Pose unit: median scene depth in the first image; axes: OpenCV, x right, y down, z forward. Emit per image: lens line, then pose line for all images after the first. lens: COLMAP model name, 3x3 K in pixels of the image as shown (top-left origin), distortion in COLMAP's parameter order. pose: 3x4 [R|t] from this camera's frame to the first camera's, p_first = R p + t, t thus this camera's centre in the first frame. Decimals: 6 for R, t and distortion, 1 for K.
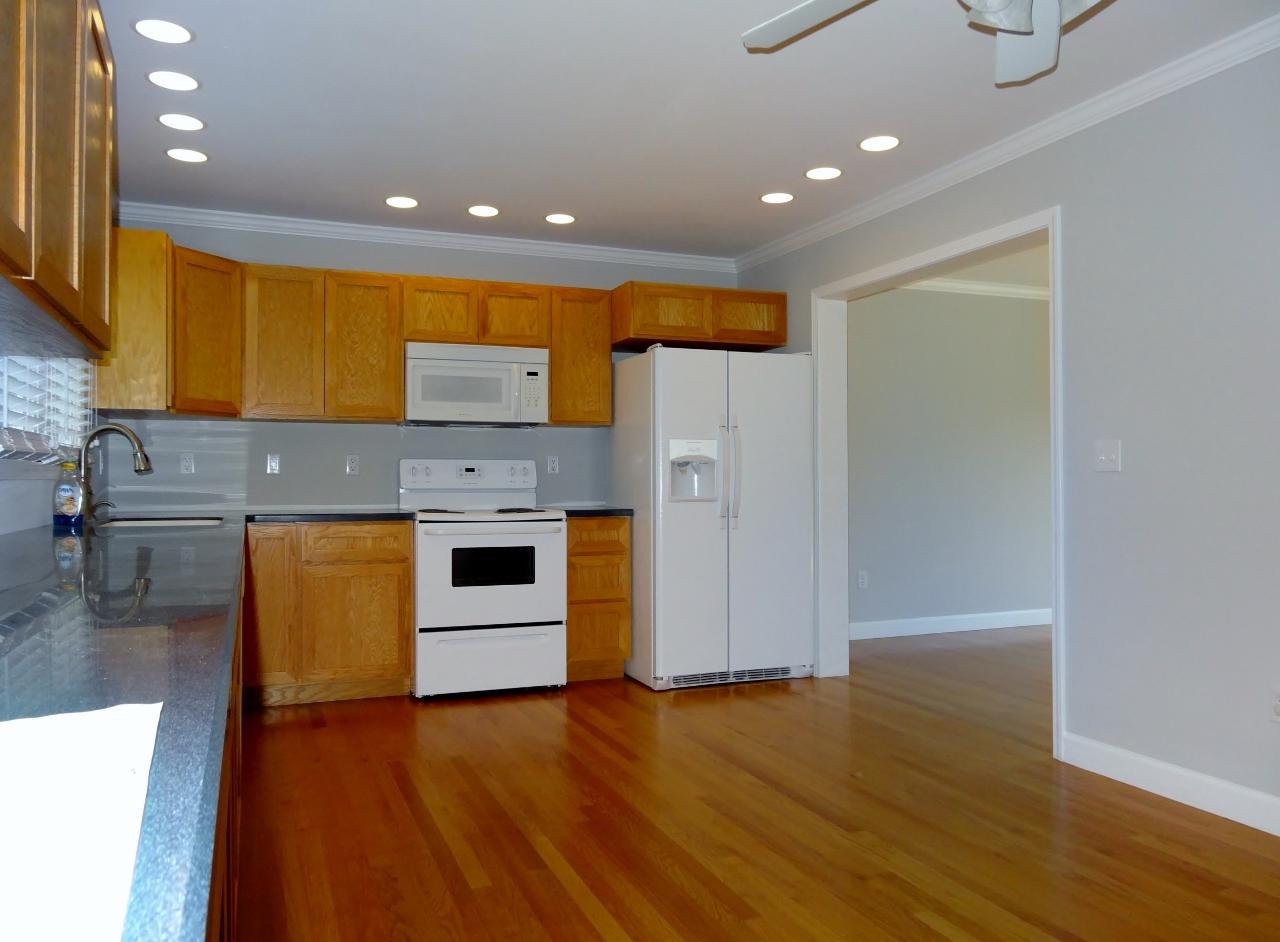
lens RADIAL K [[949.4, 0, 640.0], [0, 949.4, 470.3], [0, 0, 1]] dist [-0.002466, -0.007039]
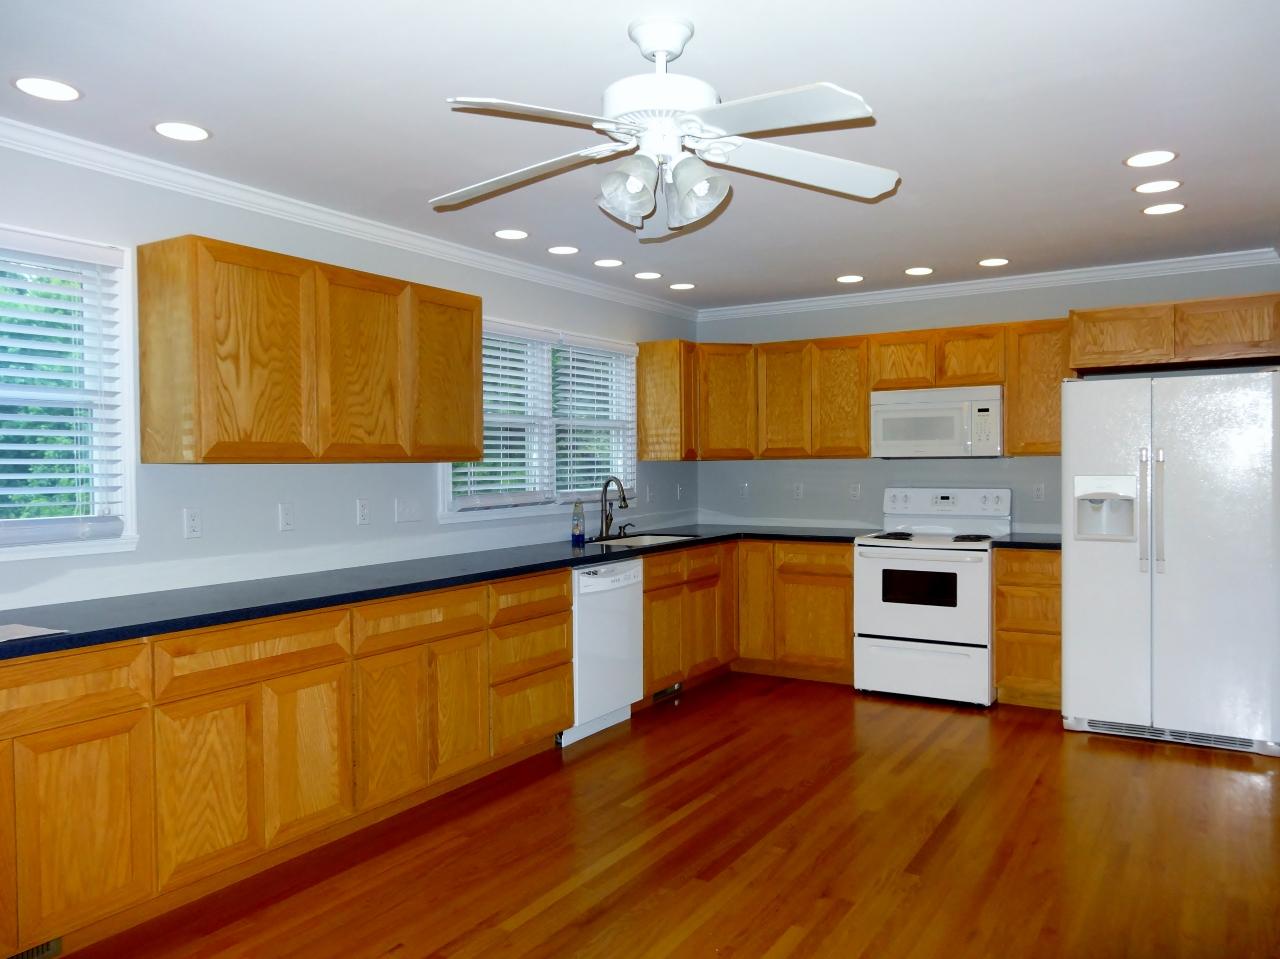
lens RADIAL K [[949.4, 0, 676.4], [0, 949.4, 477.1], [0, 0, 1]] dist [-0.002466, -0.007039]
pose [[0.604425, 0.010427, -0.796594, 0.550078], [0.016326, 0.999542, 0.025471, -0.062011], [0.796495, -0.028401, 0.603978, 0.085454]]
